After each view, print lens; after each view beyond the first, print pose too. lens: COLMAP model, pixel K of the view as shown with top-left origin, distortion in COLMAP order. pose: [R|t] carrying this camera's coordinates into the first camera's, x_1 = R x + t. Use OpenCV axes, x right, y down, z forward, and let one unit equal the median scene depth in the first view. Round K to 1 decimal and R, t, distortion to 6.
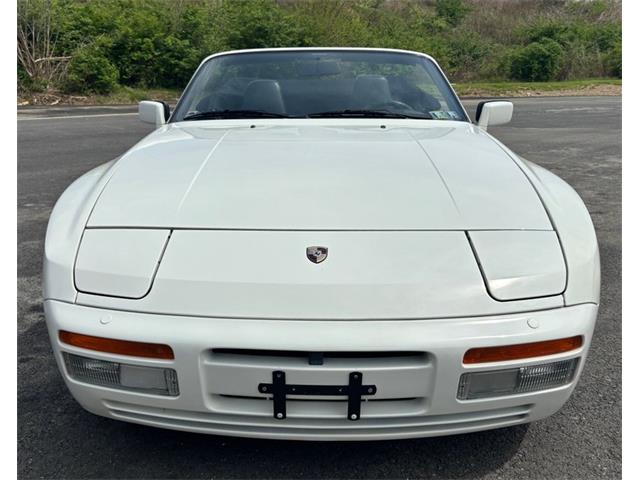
lens RADIAL K [[591.9, 0, 287.3], [0, 591.9, 263.2], [0, 0, 1]] dist [0.015402, -0.006562]
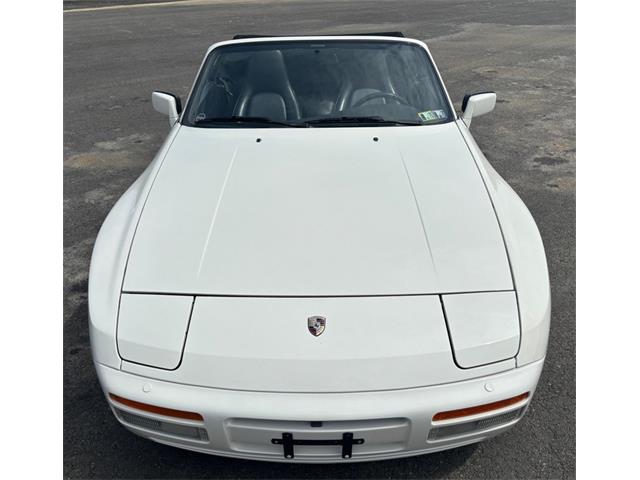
lens RADIAL K [[544.4, 0, 300.9], [0, 544.4, 240.2], [0, 0, 1]] dist [0.017511, 0.002679]
pose [[0.999690, -0.023354, 0.008589, 0.012030], [0.021240, 0.980697, 0.194377, -0.376801], [-0.012963, -0.194134, 0.980889, -0.057226]]
